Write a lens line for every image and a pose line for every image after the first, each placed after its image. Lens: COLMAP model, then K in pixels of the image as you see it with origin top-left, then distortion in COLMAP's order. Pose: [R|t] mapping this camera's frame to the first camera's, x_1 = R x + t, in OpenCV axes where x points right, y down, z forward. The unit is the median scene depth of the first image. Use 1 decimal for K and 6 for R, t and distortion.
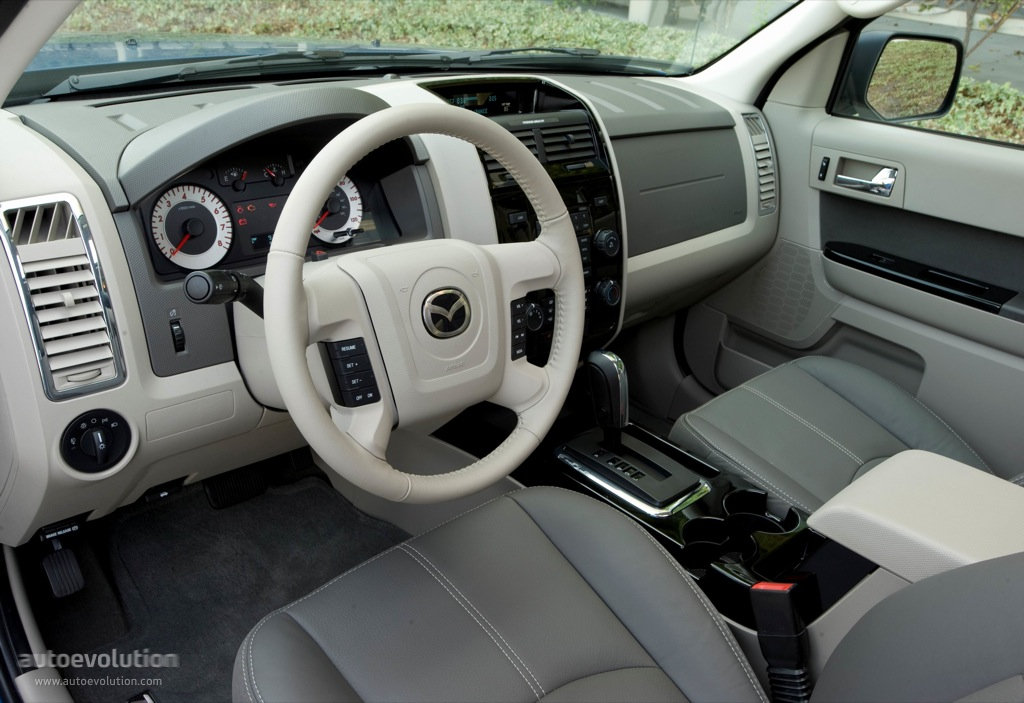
lens RADIAL K [[916.0, 0, 508.0], [0, 916.0, 355.7], [0, 0, 1]] dist [0.045656, -0.007978]
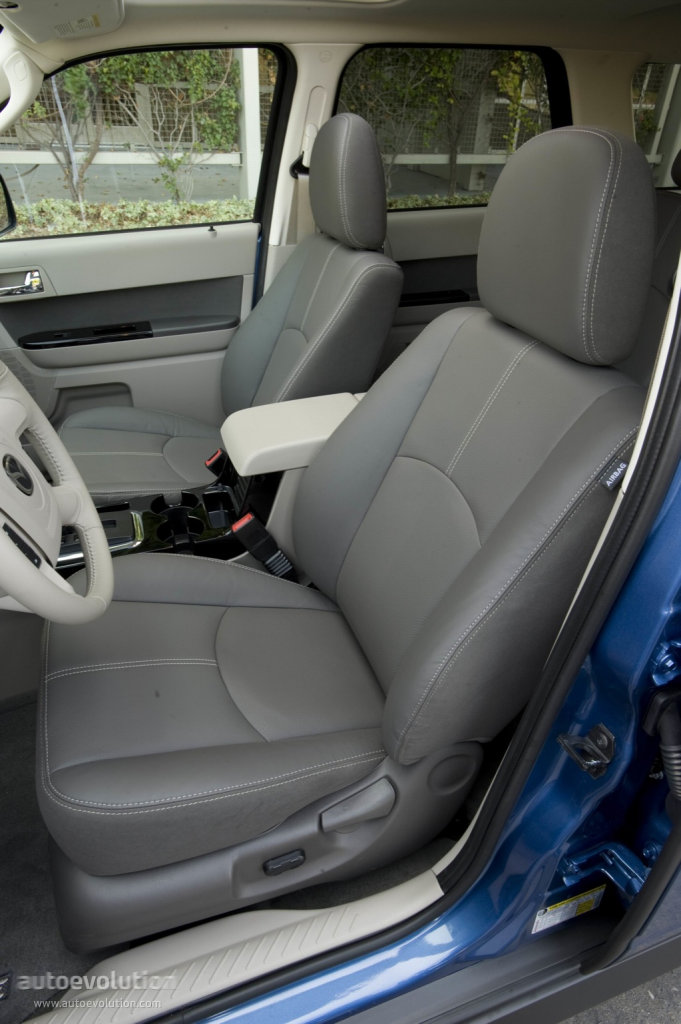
lens RADIAL K [[671.4, 0, 346.2], [0, 671.4, 508.5], [0, 0, 1]] dist [-0.005381, 0.026951]
pose [[0.435337, -0.556130, 0.707956, -0.394684], [0.439525, 0.817588, 0.371978, -0.111901], [-0.785684, 0.149228, 0.600359, 0.119852]]
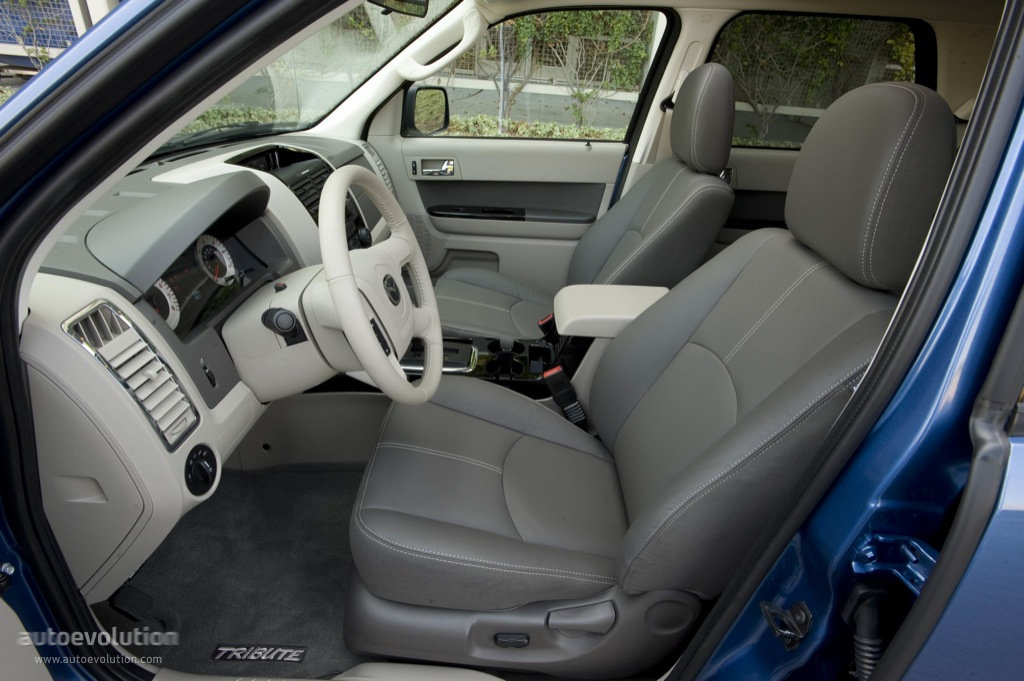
lens RADIAL K [[579.0, 0, 506.6], [0, 579.0, 339.0], [0, 0, 1]] dist [-0.014019, 0.015095]
pose [[0.725498, -0.374612, 0.577338, -0.416723], [0.328334, 0.925657, 0.188030, -0.071887], [-0.604856, 0.053144, 0.794560, 0.046885]]
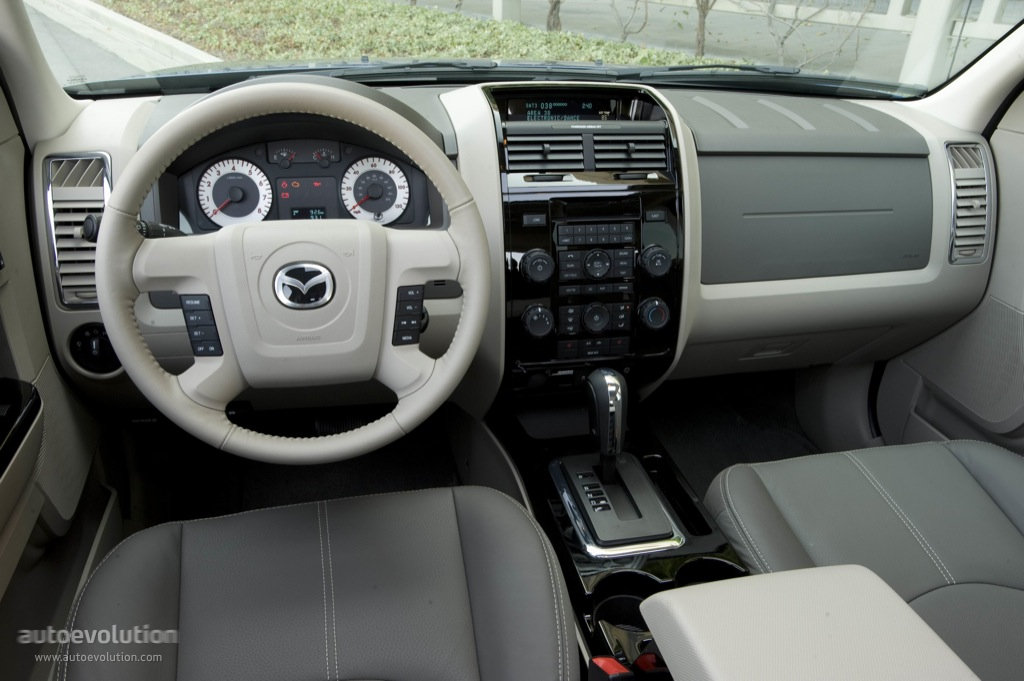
lens RADIAL K [[784.2, 0, 504.8], [0, 784.2, 347.0], [0, 0, 1]] dist [0.015000, 0.012031]
pose [[0.847341, 0.180467, -0.499445, 0.441811], [-0.186978, 0.981649, 0.037483, -0.042386], [0.497044, 0.061624, 0.865535, 0.265146]]
